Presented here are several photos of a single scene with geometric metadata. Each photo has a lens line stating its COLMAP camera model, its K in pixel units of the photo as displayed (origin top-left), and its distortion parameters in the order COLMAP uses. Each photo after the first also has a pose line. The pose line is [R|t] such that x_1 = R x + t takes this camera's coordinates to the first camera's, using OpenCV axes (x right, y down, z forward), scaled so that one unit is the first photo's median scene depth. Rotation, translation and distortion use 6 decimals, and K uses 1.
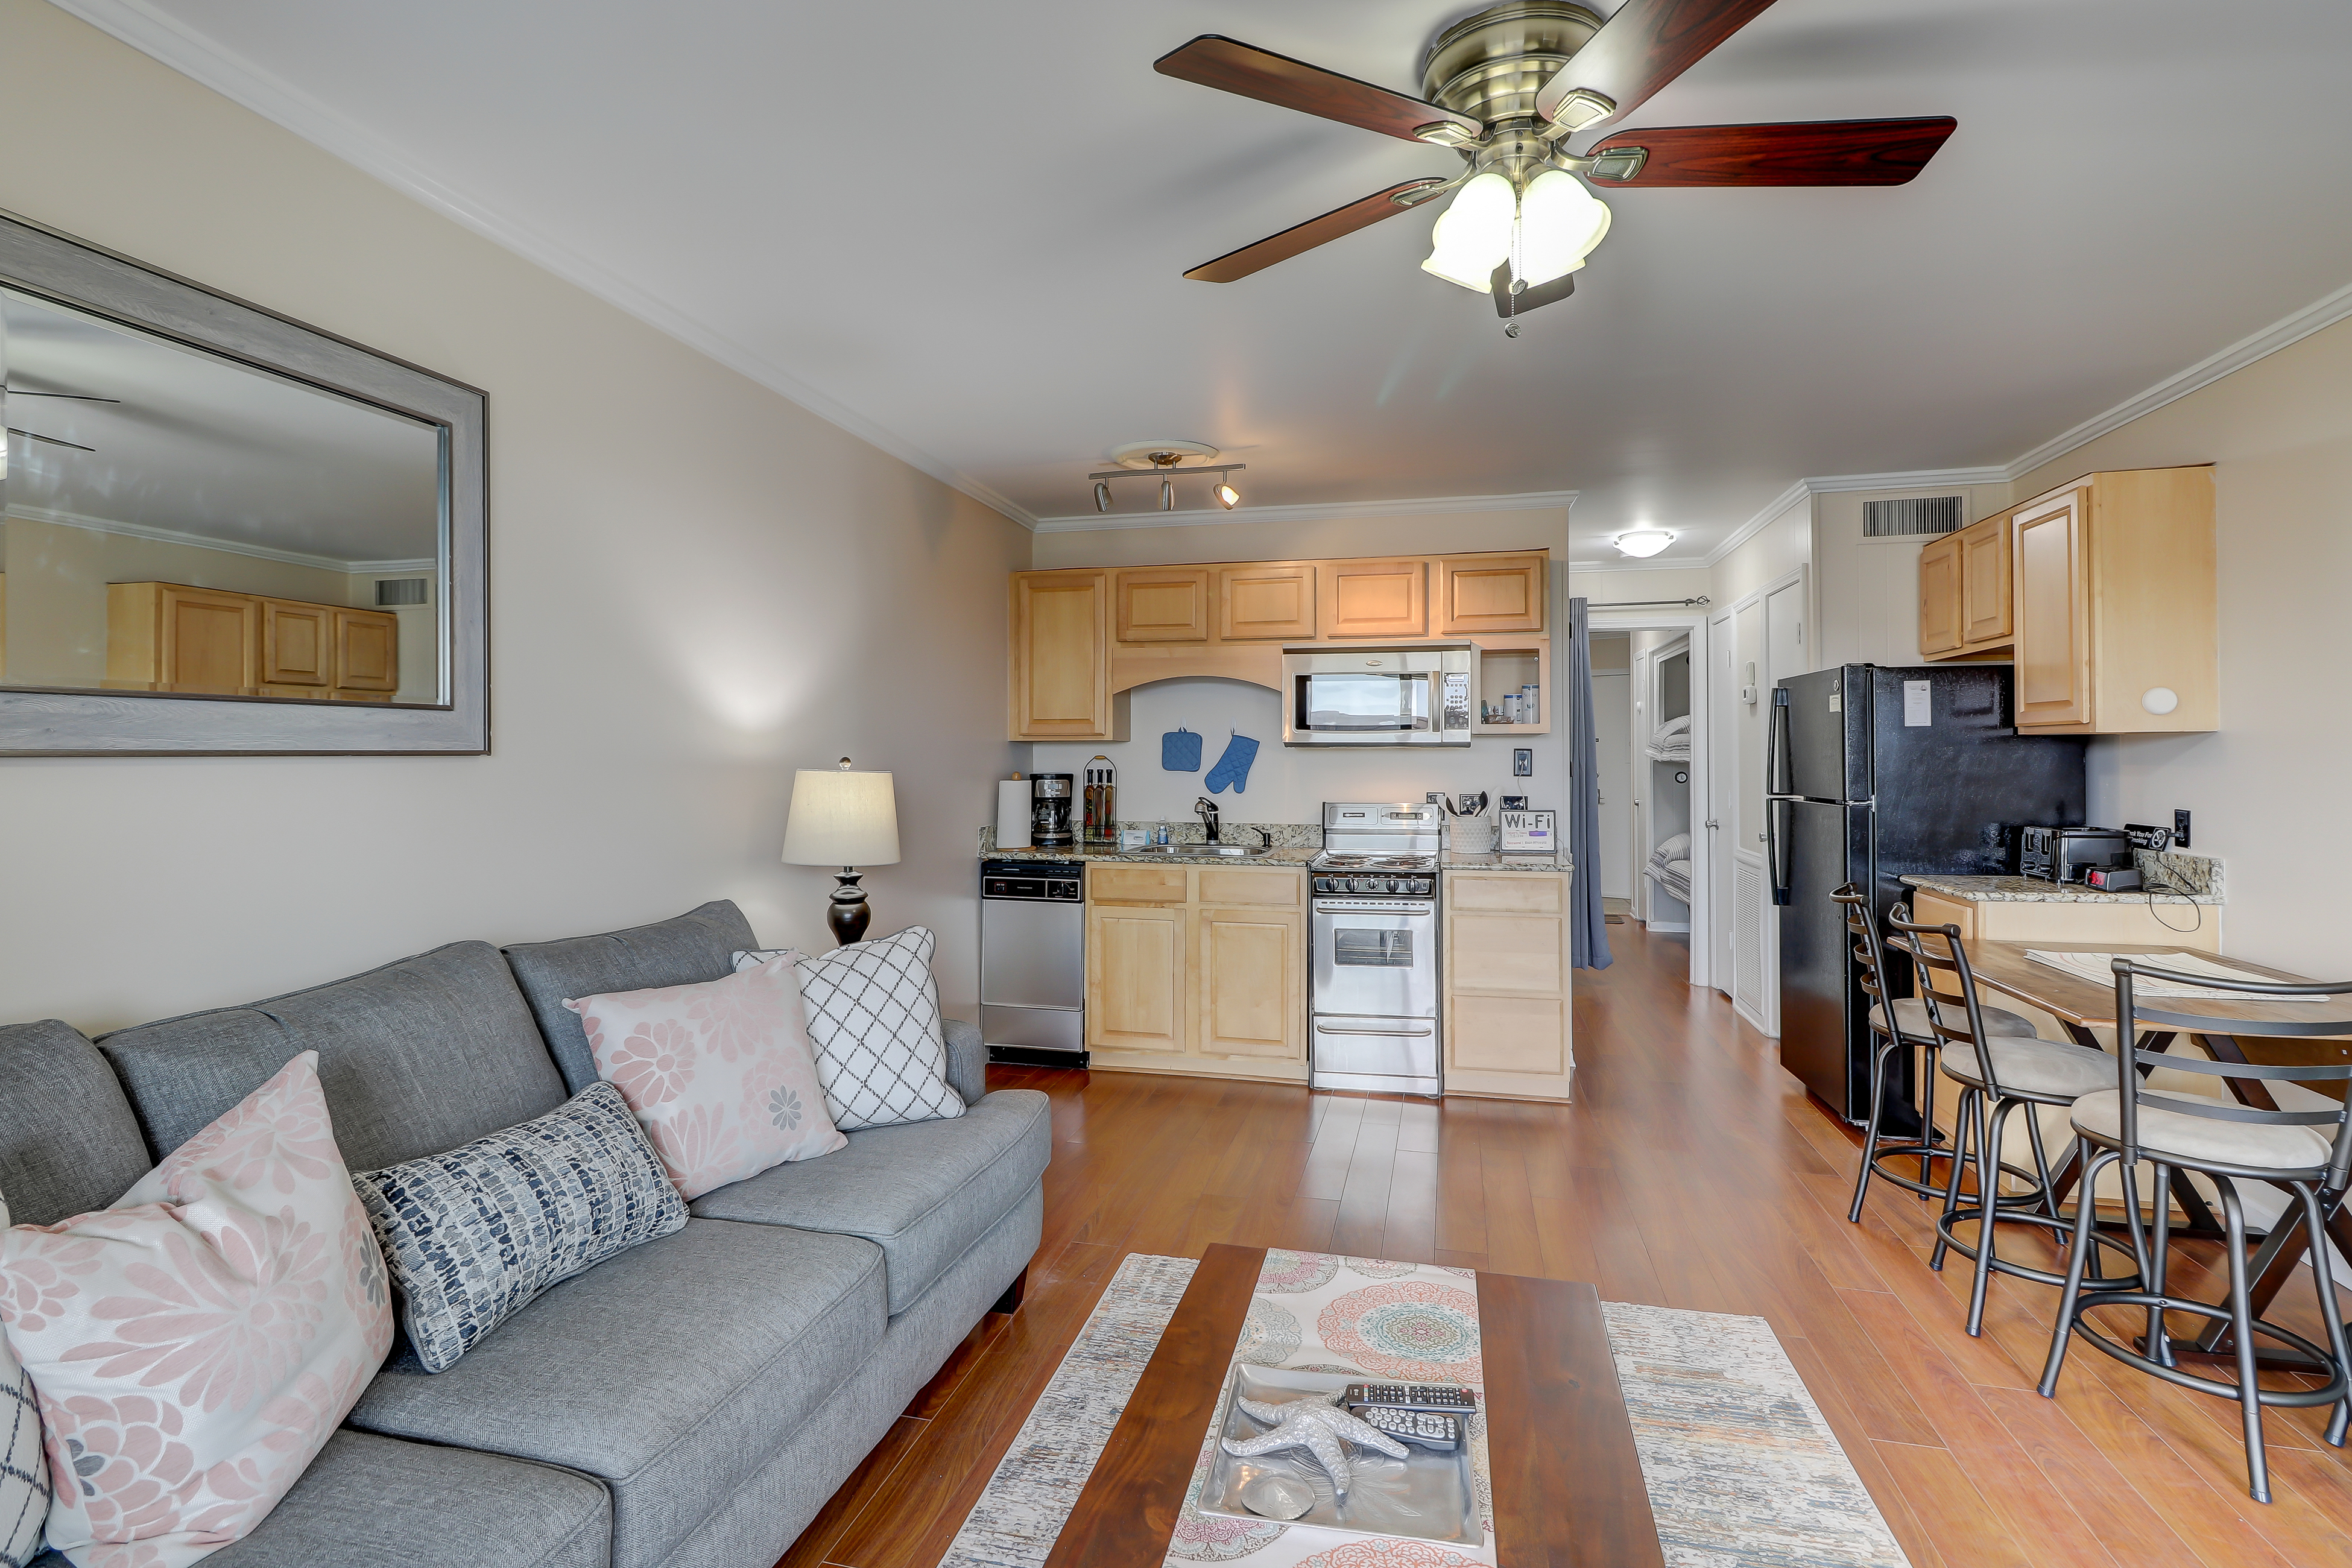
lens RADIAL K [[1108.1, 0, 1192.2], [0, 1108.1, 771.7], [0, 0, 1]] dist [0.001524, 0.000182]
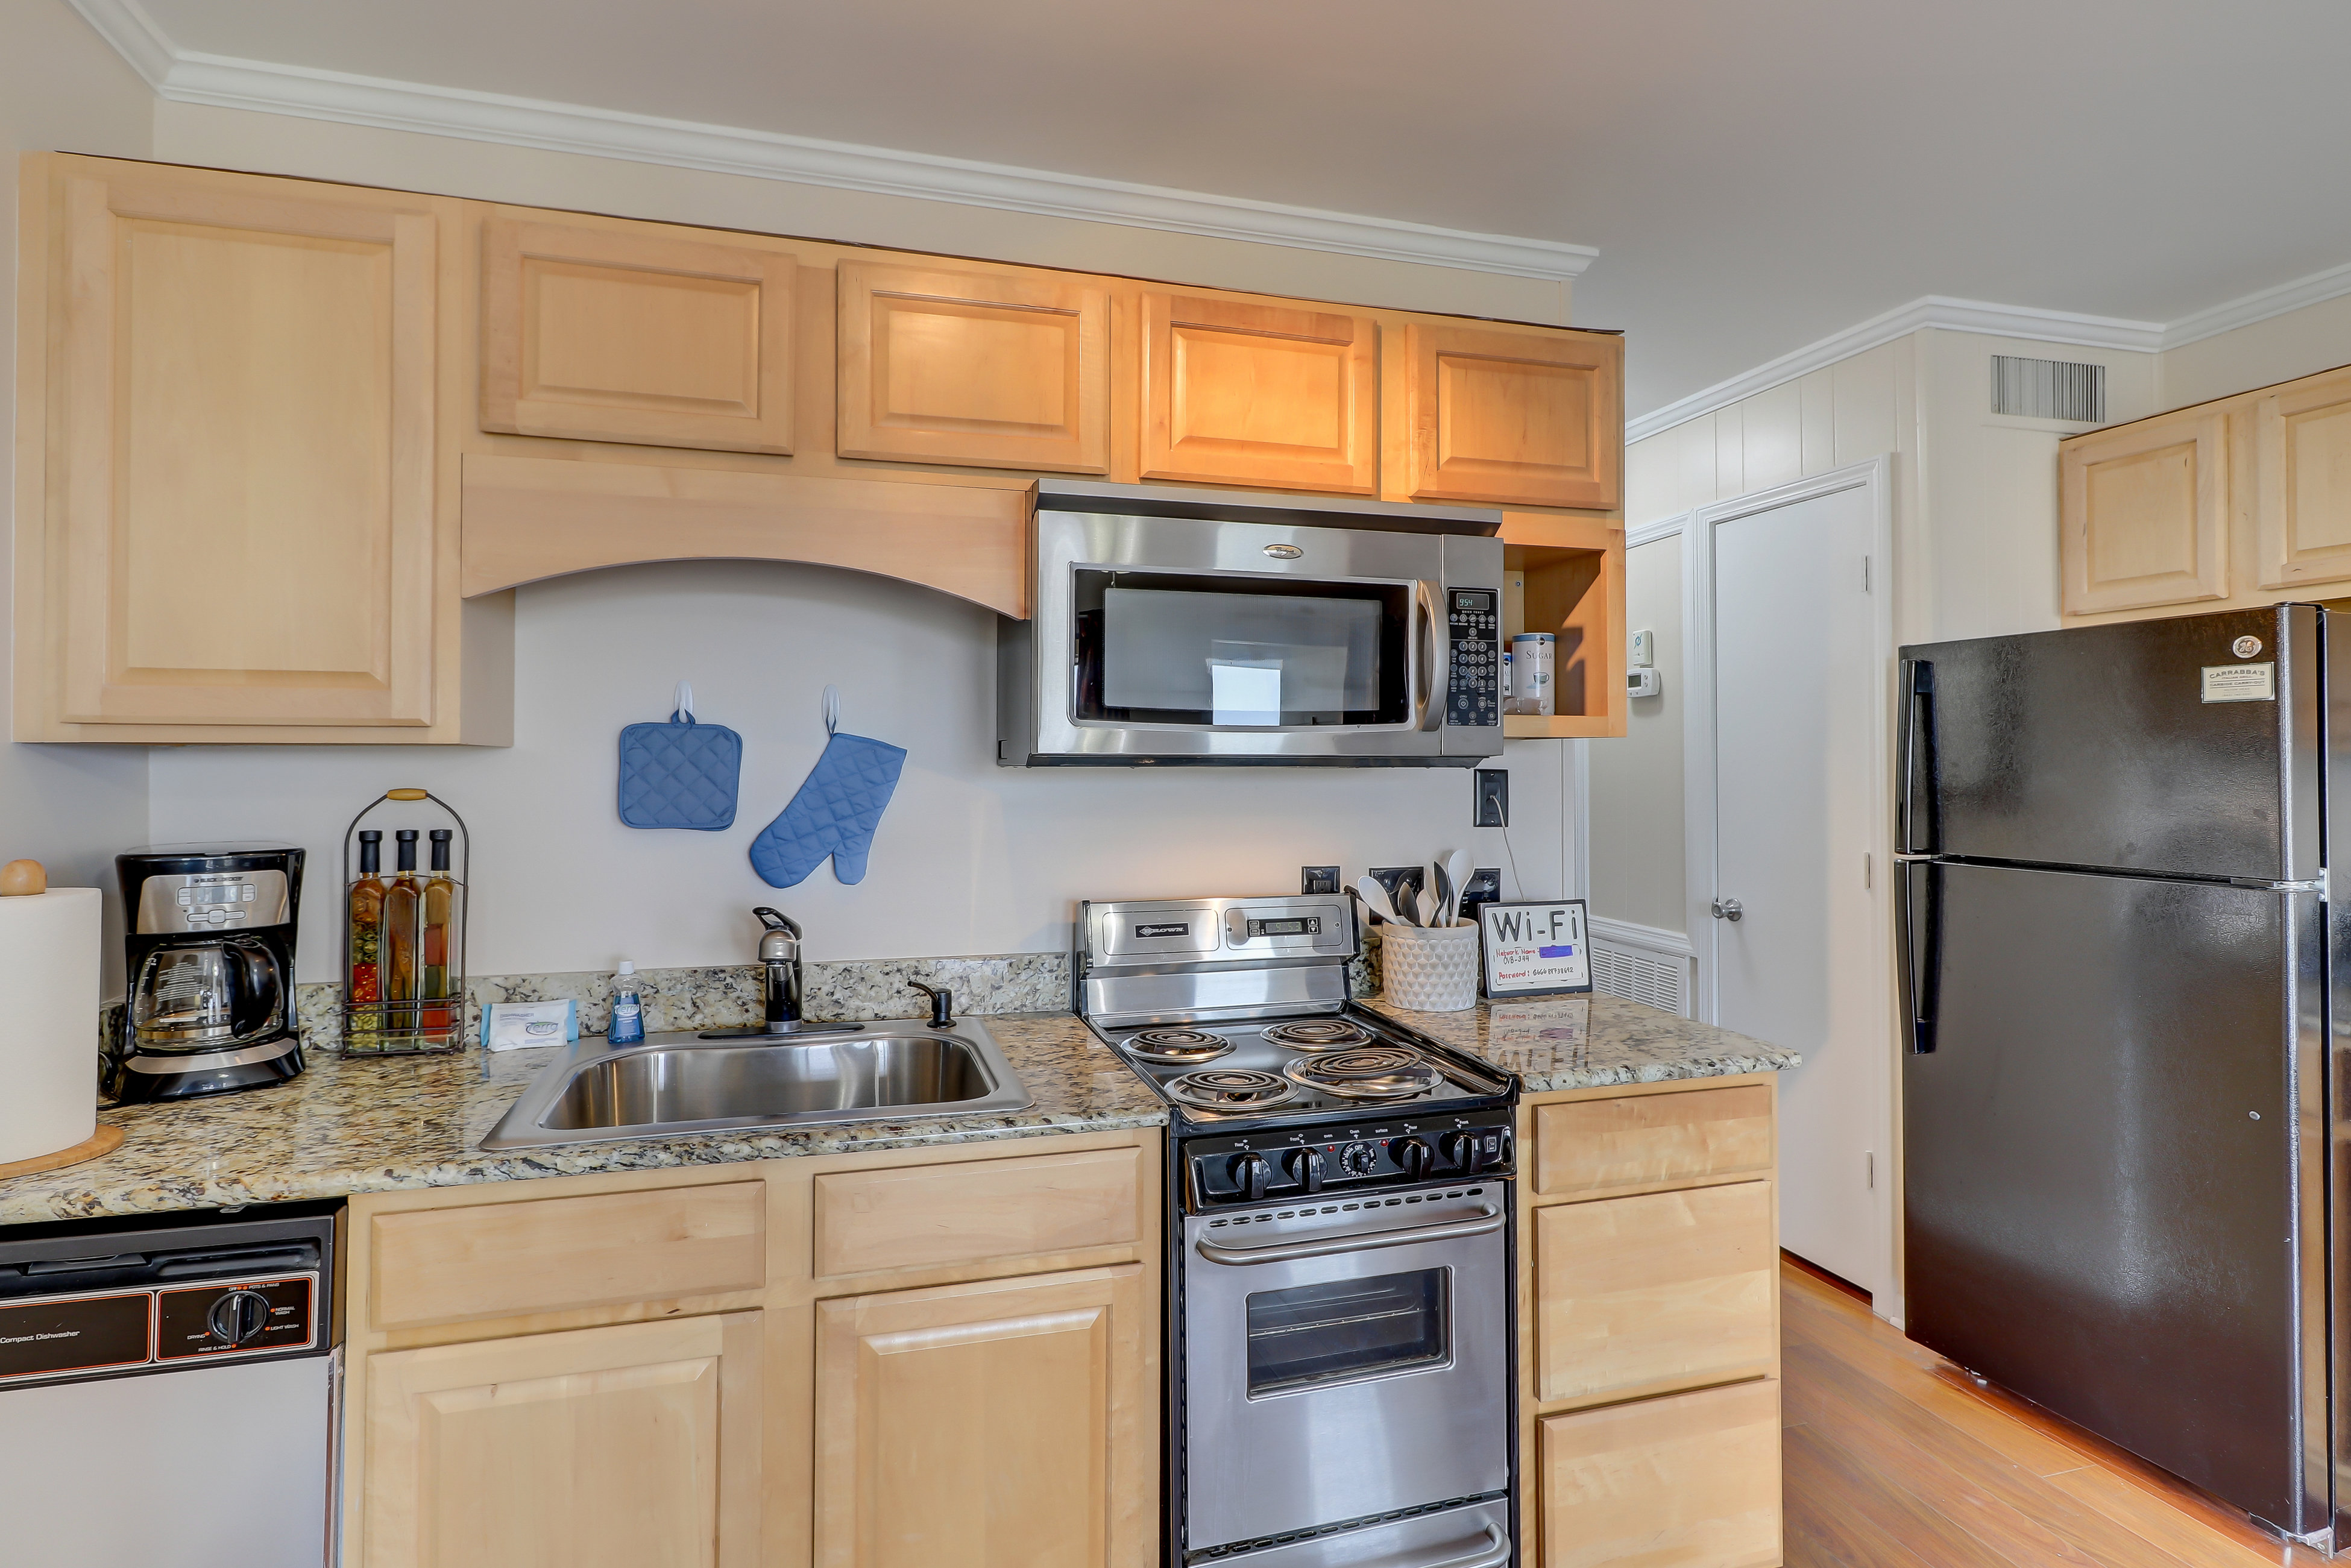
lens RADIAL K [[1137.6, 0, 1213.1], [0, 1137.6, 752.8], [0, 0, 1]] dist [0.001446, 0.000452]
pose [[0.852184, 0.004529, 0.523222, -0.058236], [0.005979, 0.999813, -0.018392, -0.018301], [-0.523208, 0.018802, 0.851998, 0.608706]]
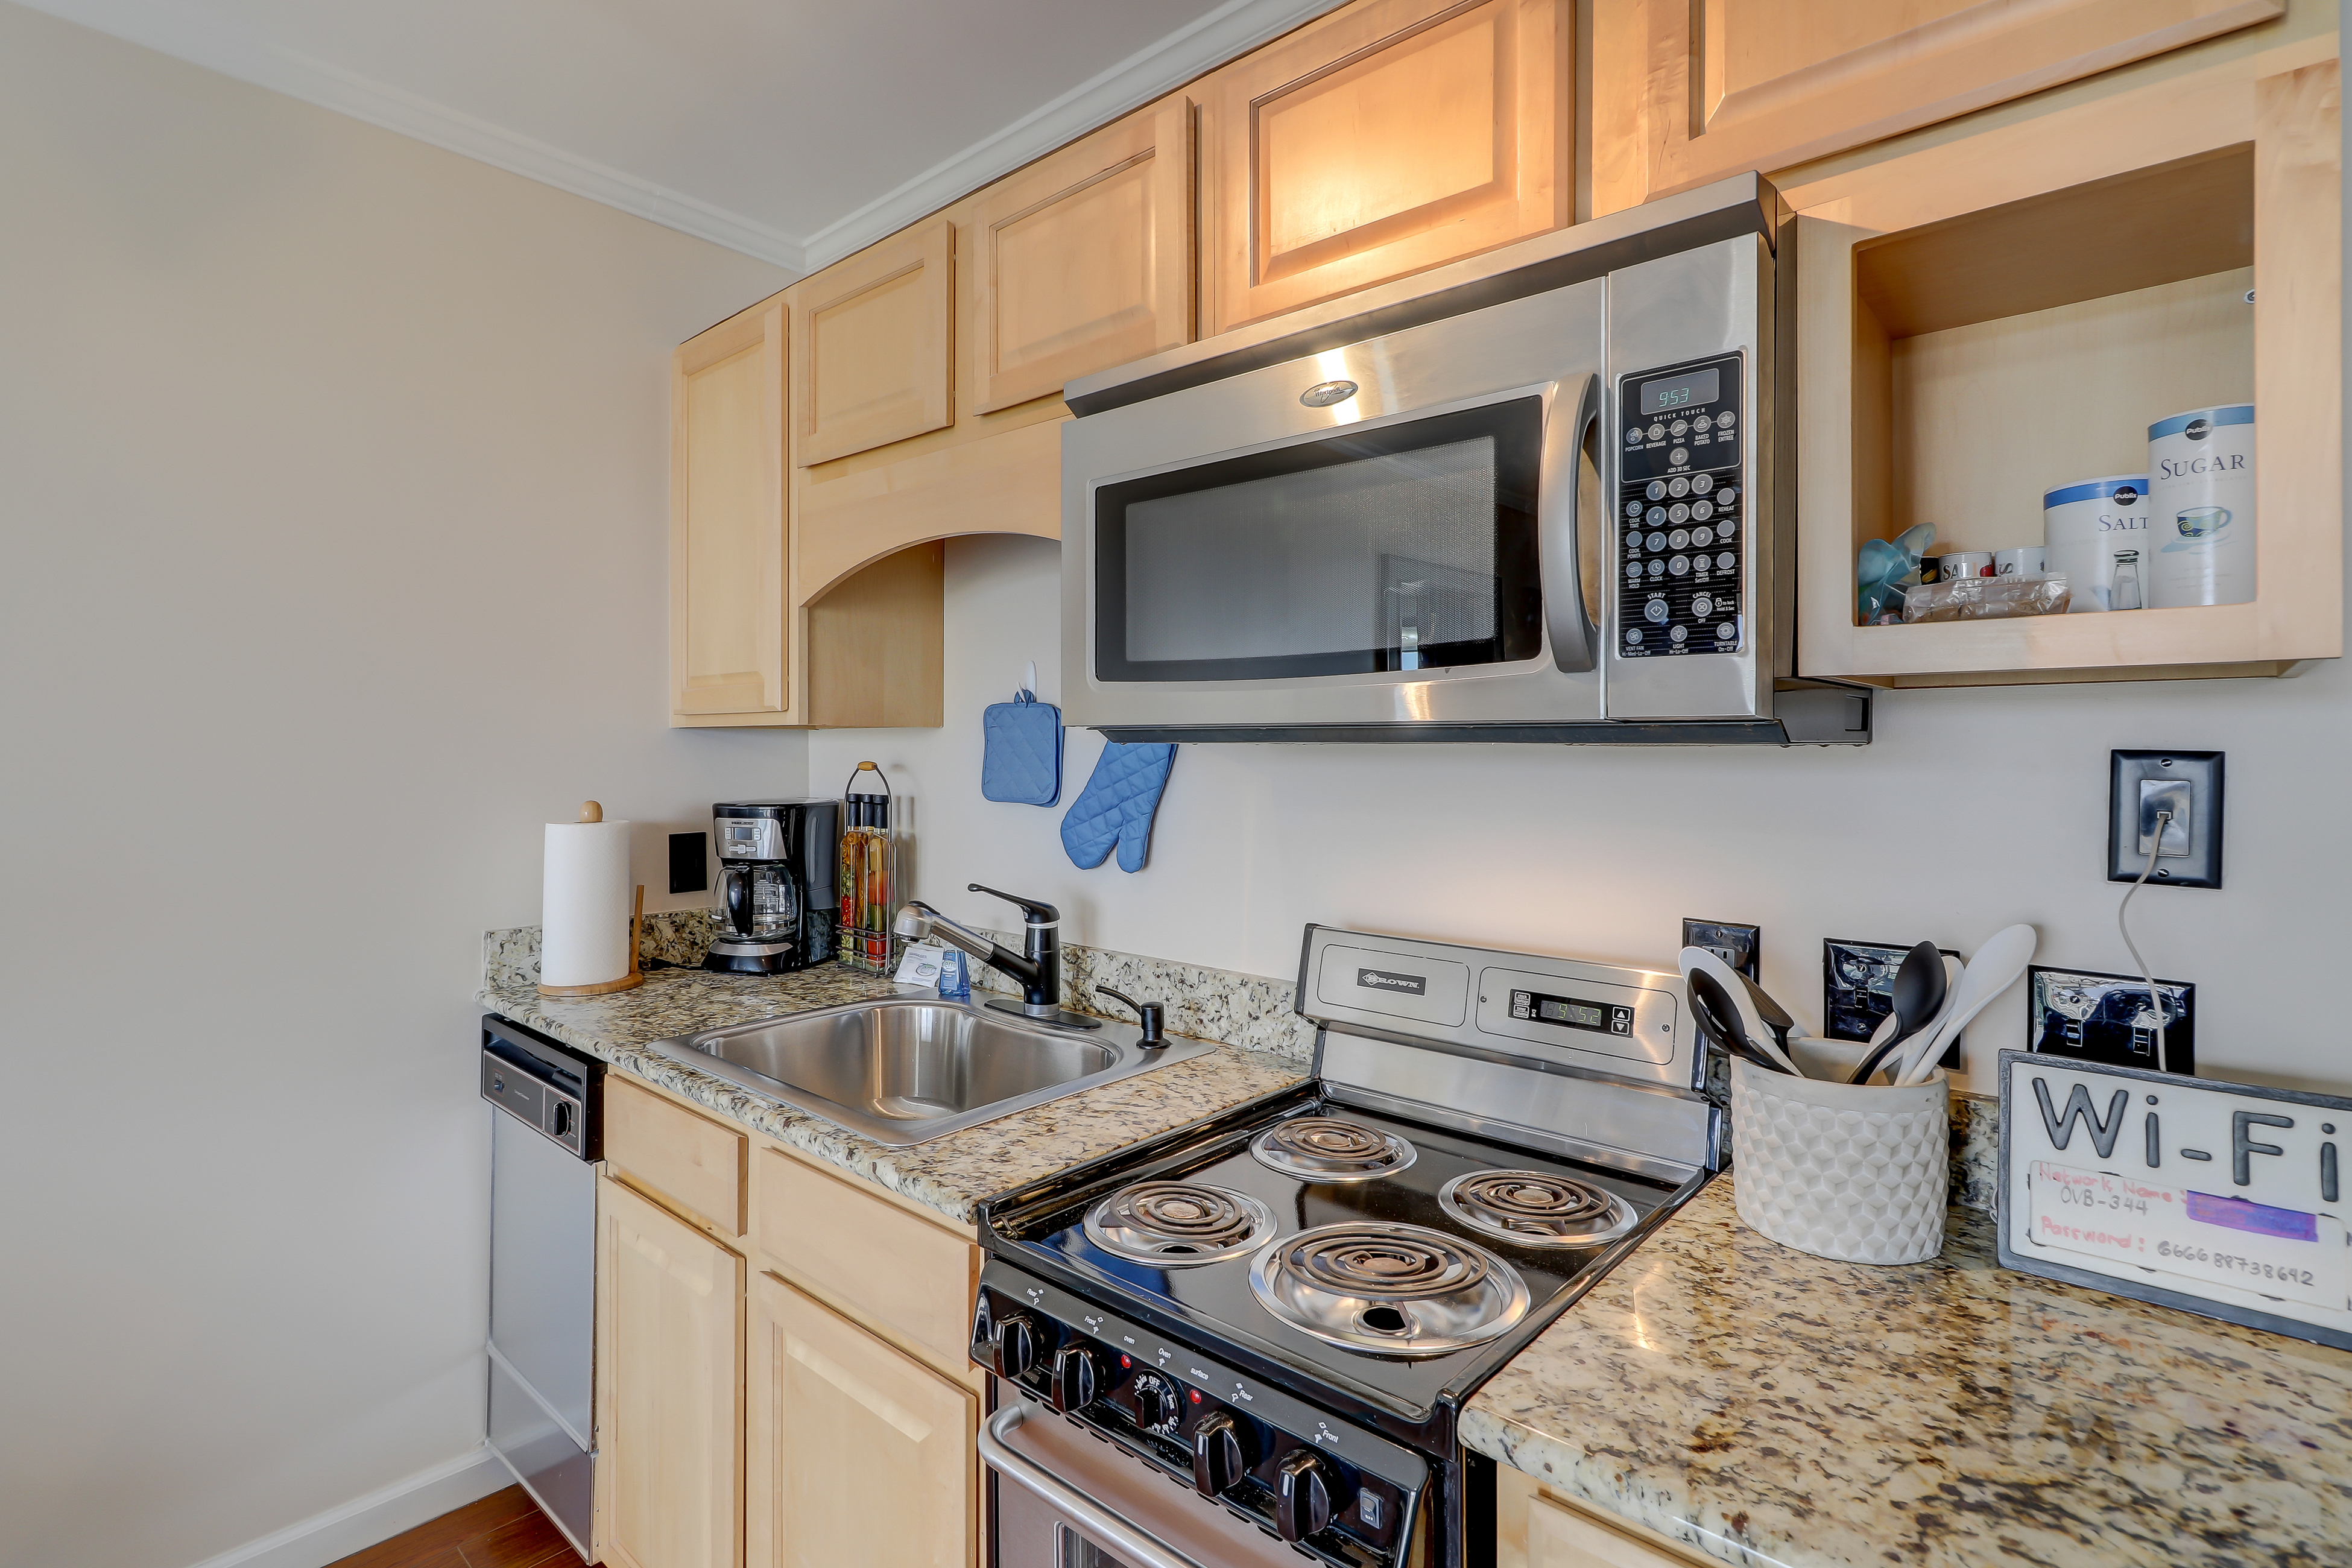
lens RADIAL K [[1168.1, 0, 1138.8], [0, 1168.1, 742.9], [0, 0, 1]] dist [0.002176, 0.000458]
pose [[0.892544, -0.003078, -0.450950, 0.215462], [-0.001511, 0.999951, -0.009814, -0.018040], [0.450958, 0.009441, 0.892495, 0.682148]]
